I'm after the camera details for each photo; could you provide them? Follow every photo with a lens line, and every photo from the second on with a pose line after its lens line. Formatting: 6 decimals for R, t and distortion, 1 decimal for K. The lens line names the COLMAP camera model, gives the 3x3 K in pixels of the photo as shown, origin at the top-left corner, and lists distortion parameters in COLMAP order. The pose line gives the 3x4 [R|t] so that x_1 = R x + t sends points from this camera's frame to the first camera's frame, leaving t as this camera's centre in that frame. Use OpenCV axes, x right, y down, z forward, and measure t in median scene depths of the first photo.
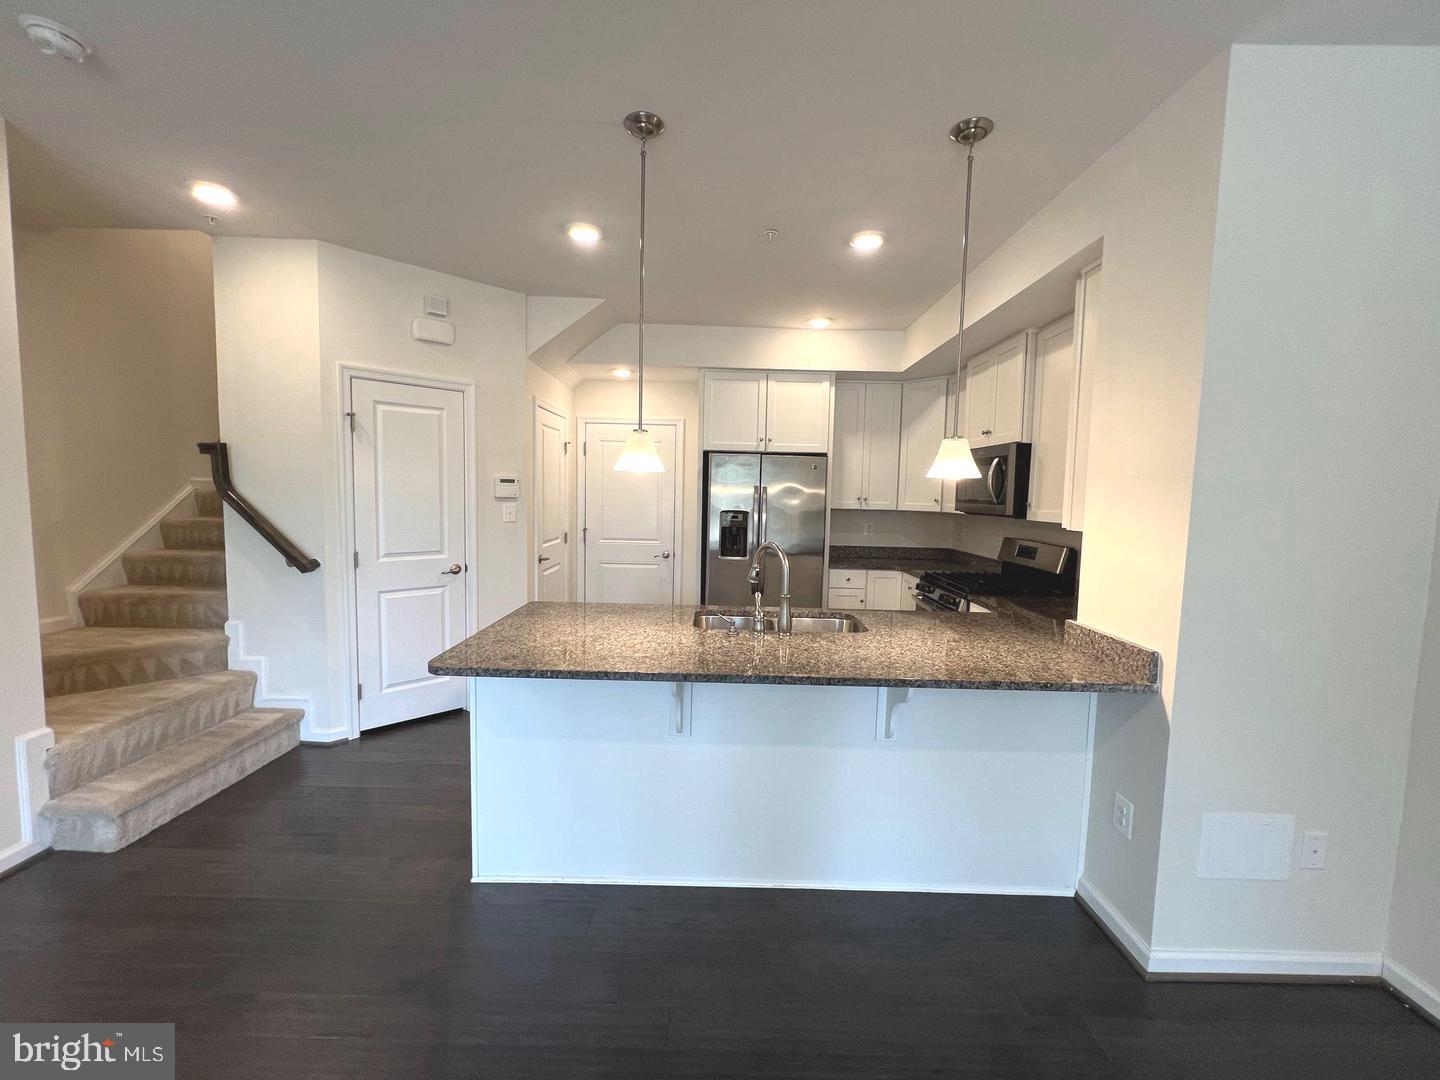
lens RADIAL K [[577.3, 0, 718.7], [0, 577.3, 537.2], [0, 0, 1]] dist [-0.002950, 0.000456]
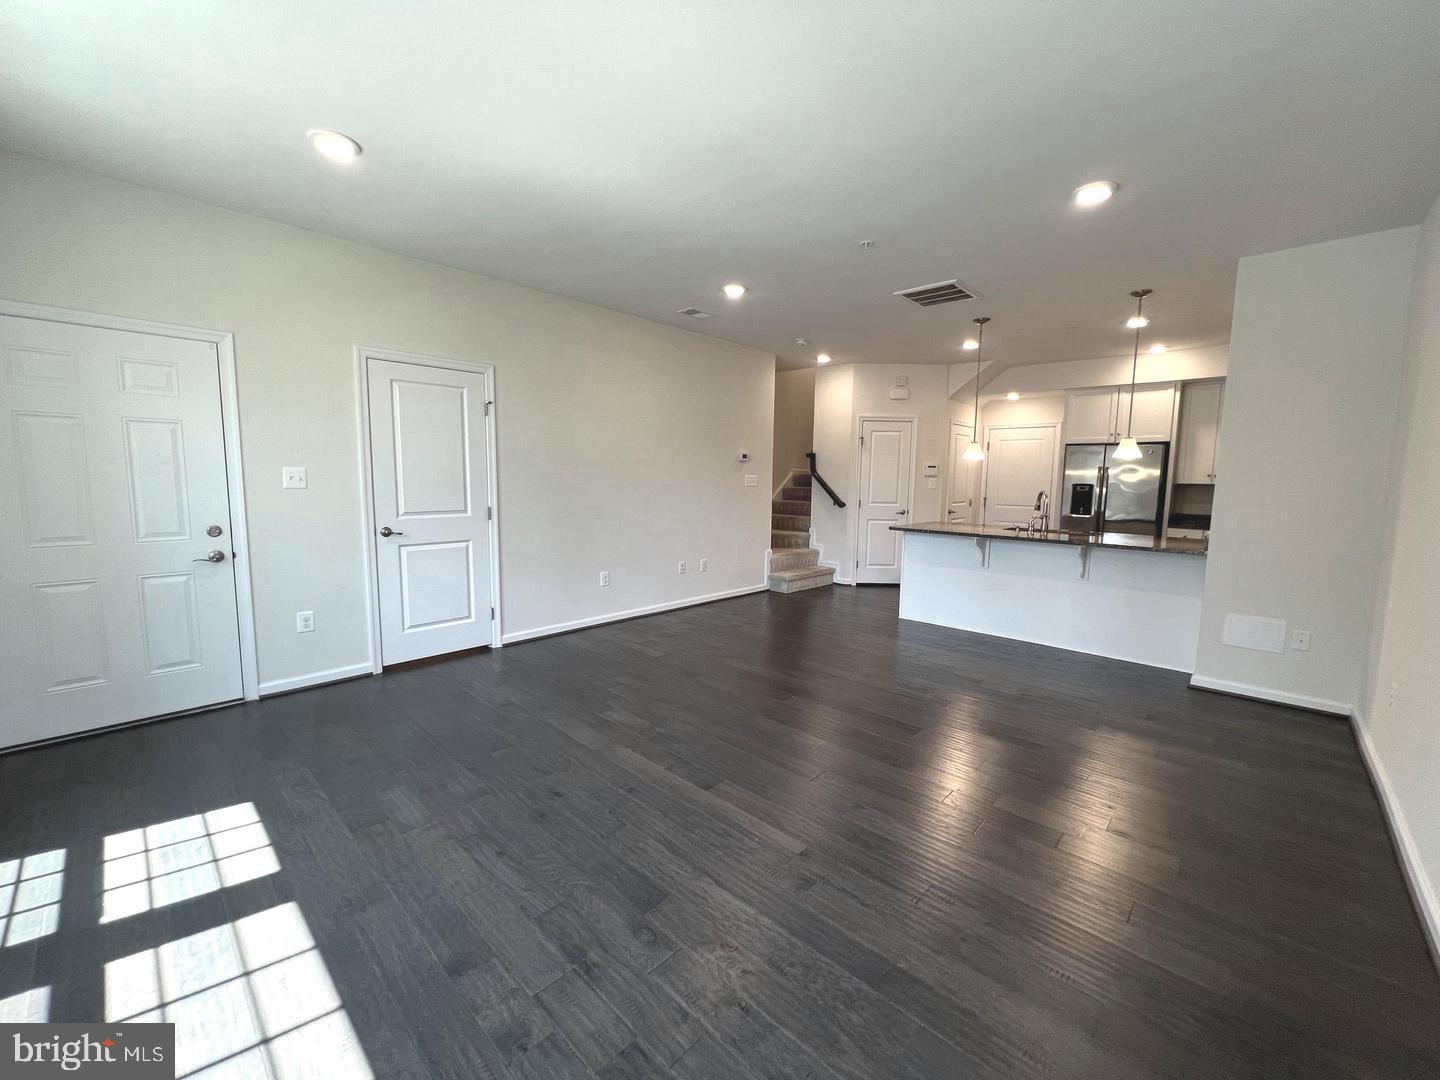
lens RADIAL K [[577.3, 0, 722.7], [0, 577.3, 537.1], [0, 0, 1]] dist [-0.002950, 0.000456]
pose [[0.733844, 0.059029, -0.676748, 0.399552], [-0.052070, 0.998174, 0.030602, 0.103828], [0.677319, 0.012782, 0.735578, -0.800726]]
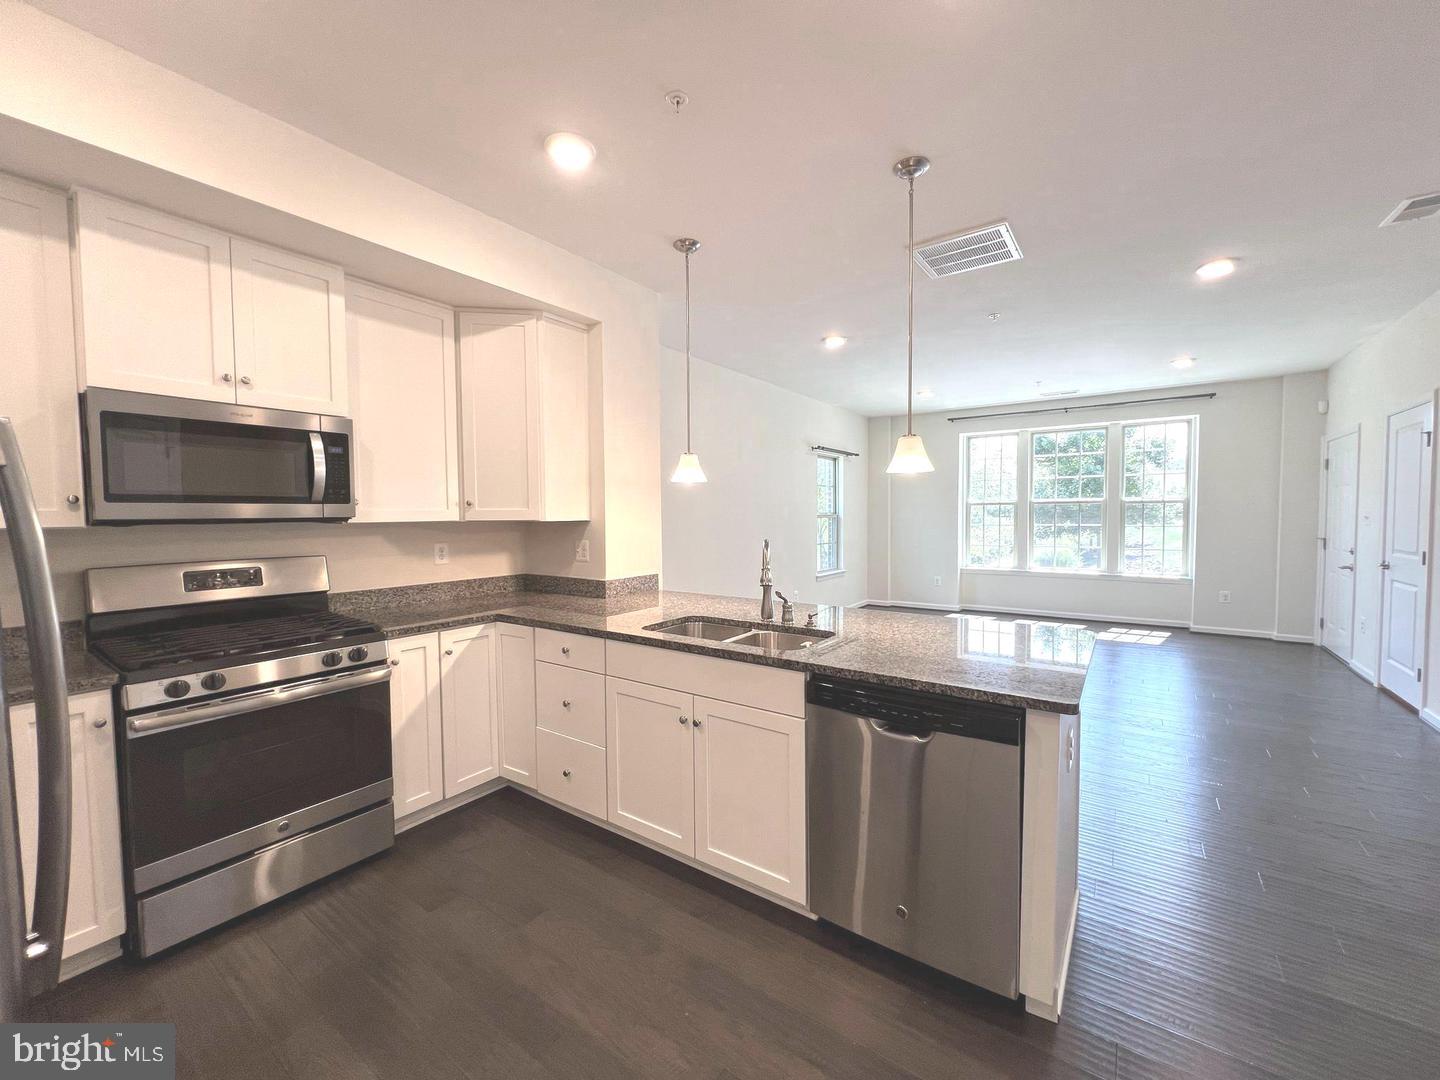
lens RADIAL K [[577.3, 0, 722.3], [0, 577.3, 536.8], [0, 0, 1]] dist [-0.002950, 0.000456]
pose [[-0.819984, -0.040800, 0.570930, -0.253042], [0.035215, 0.991971, 0.121465, -0.072352], [-0.571302, 0.119705, -0.811964, 1.119027]]
